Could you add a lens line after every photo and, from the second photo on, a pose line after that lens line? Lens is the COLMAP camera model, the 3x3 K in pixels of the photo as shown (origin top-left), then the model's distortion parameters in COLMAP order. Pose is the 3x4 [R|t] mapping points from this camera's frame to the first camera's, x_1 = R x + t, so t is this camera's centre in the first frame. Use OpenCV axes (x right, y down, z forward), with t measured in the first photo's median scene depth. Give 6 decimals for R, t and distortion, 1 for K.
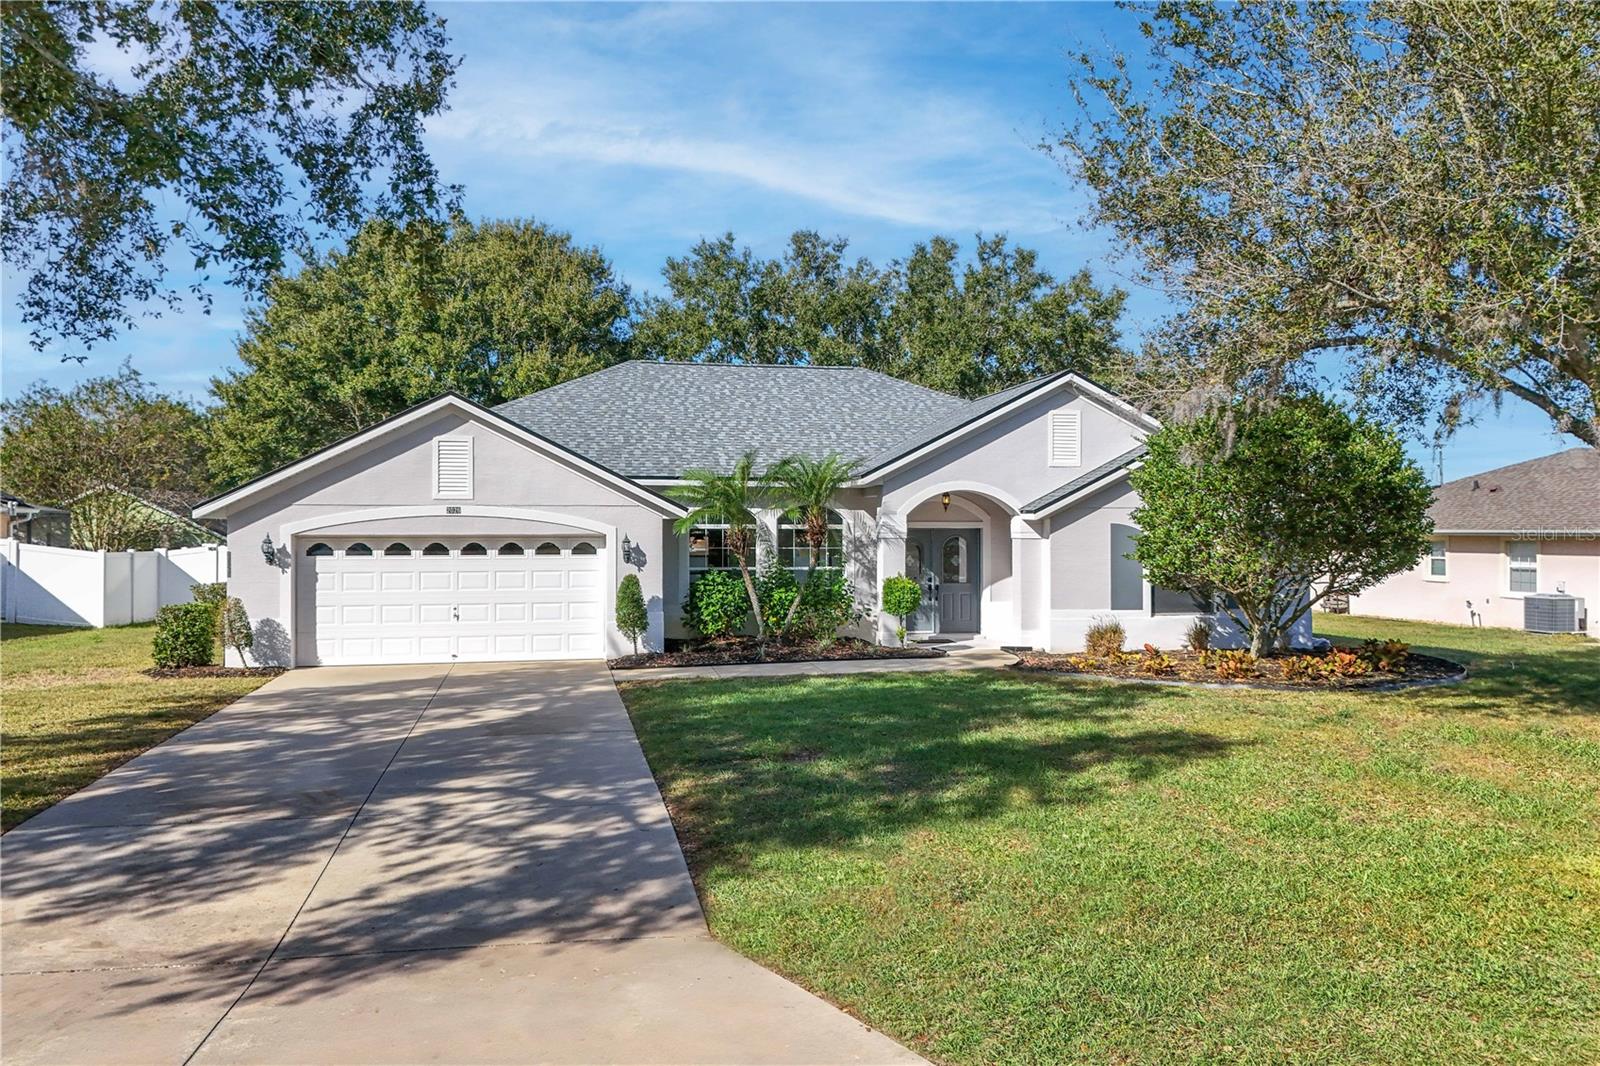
lens RADIAL K [[1166.7, 0, 800.0], [0, 1166.7, 533.0], [0, 0, 1]] dist [0.104721, -0.092777]
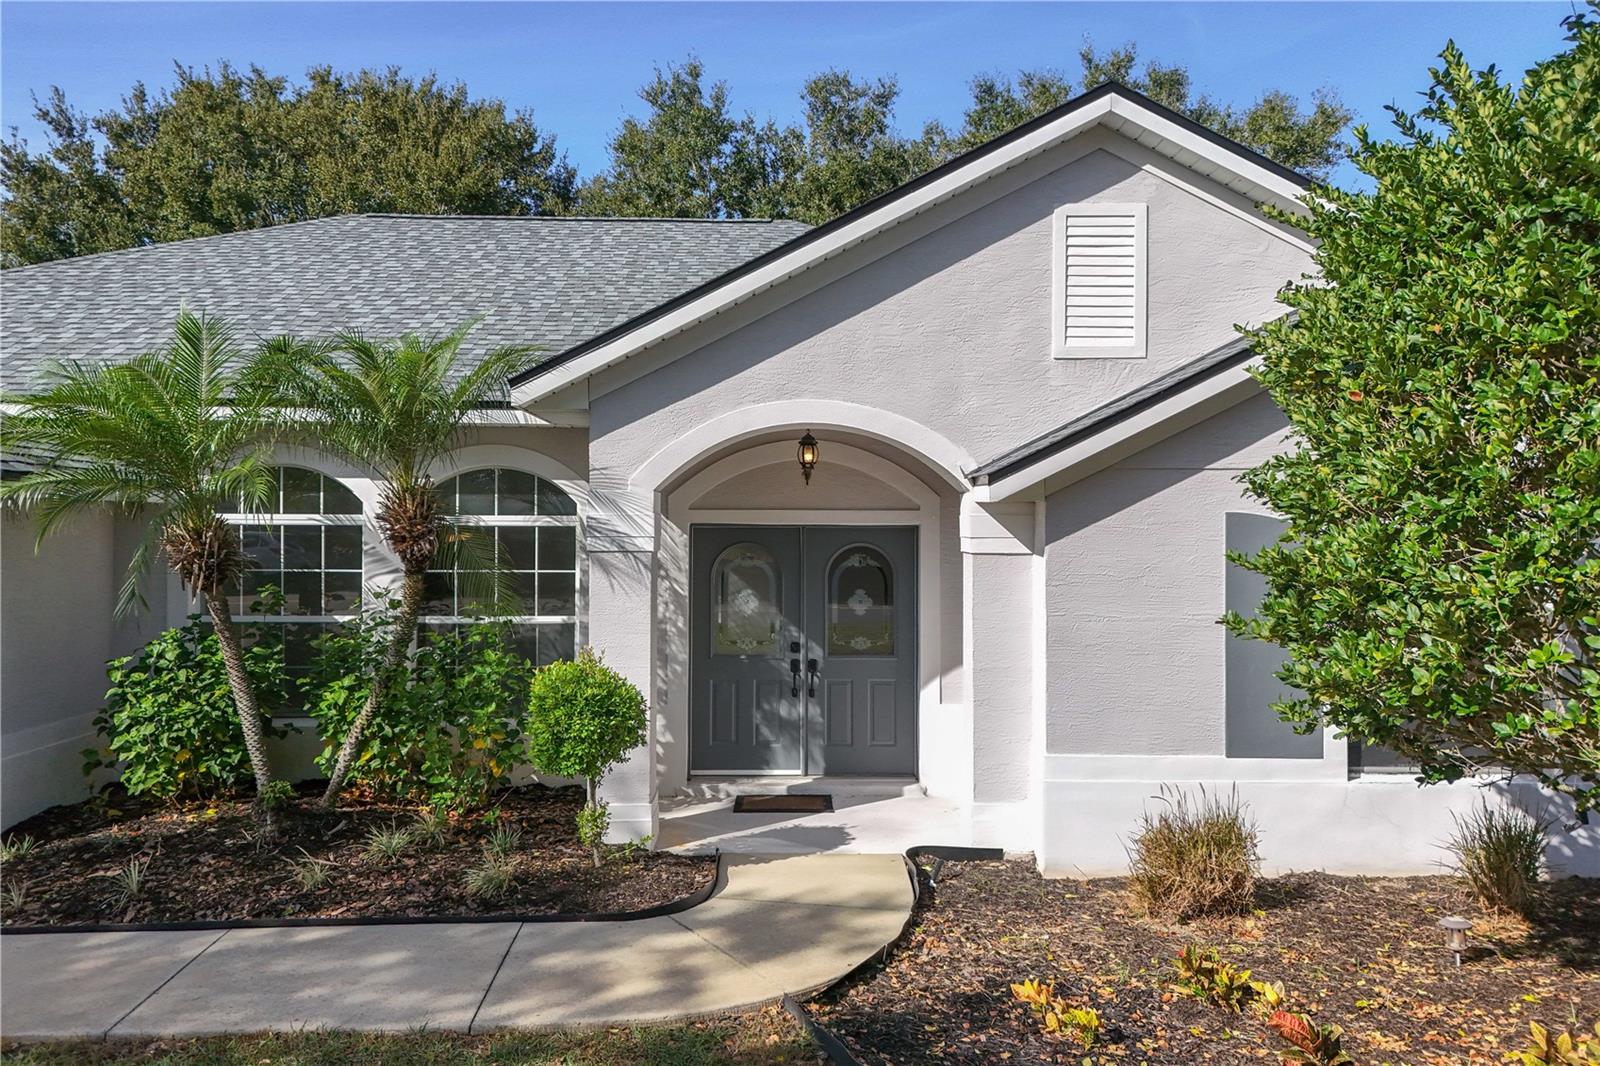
lens RADIAL K [[1166.7, 0, 800.0], [0, 1166.7, 533.0], [0, 0, 1]] dist [0.104721, -0.092777]
pose [[0.982936, 0.004988, -0.183880, 0.202371], [-0.004508, 0.999985, 0.003026, -0.002648], [0.183892, -0.002146, 0.982944, 0.622115]]
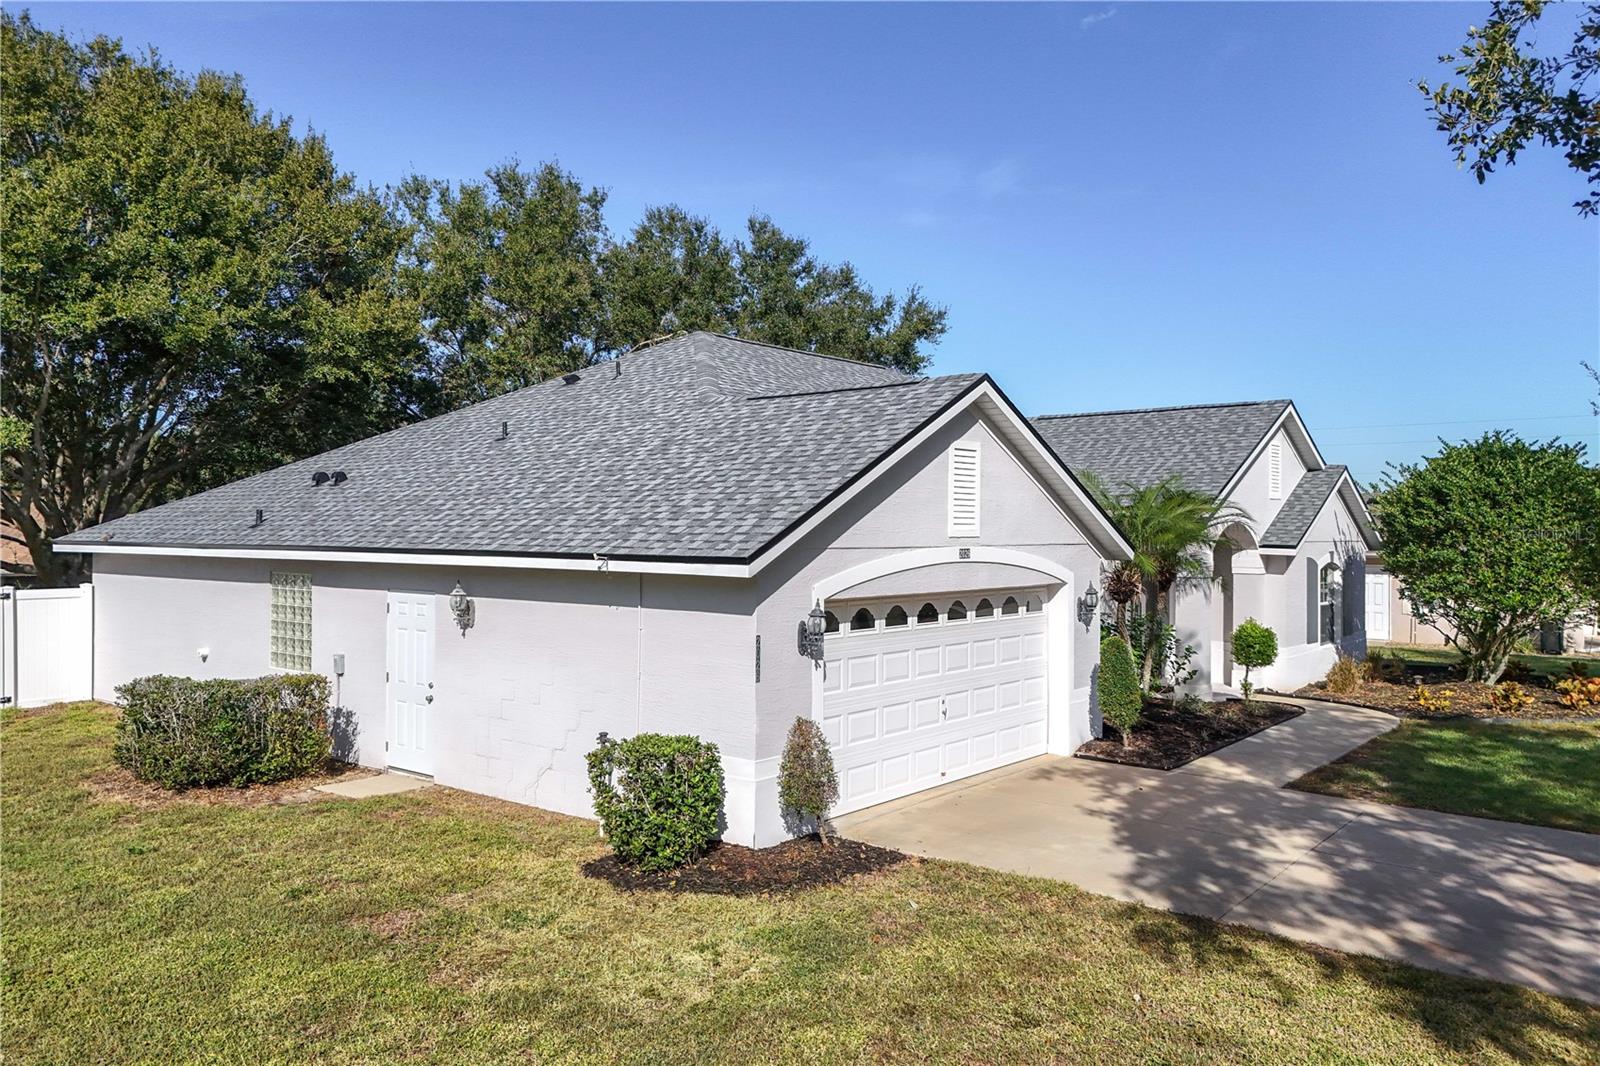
lens RADIAL K [[1166.7, 0, 800.0], [0, 1166.7, 533.0], [0, 0, 1]] dist [0.104721, -0.092777]
pose [[0.767459, 0.002772, 0.641092, -0.705450], [-0.005594, 0.999982, 0.002373, -0.028644], [-0.641074, -0.005407, 0.767460, 0.498976]]
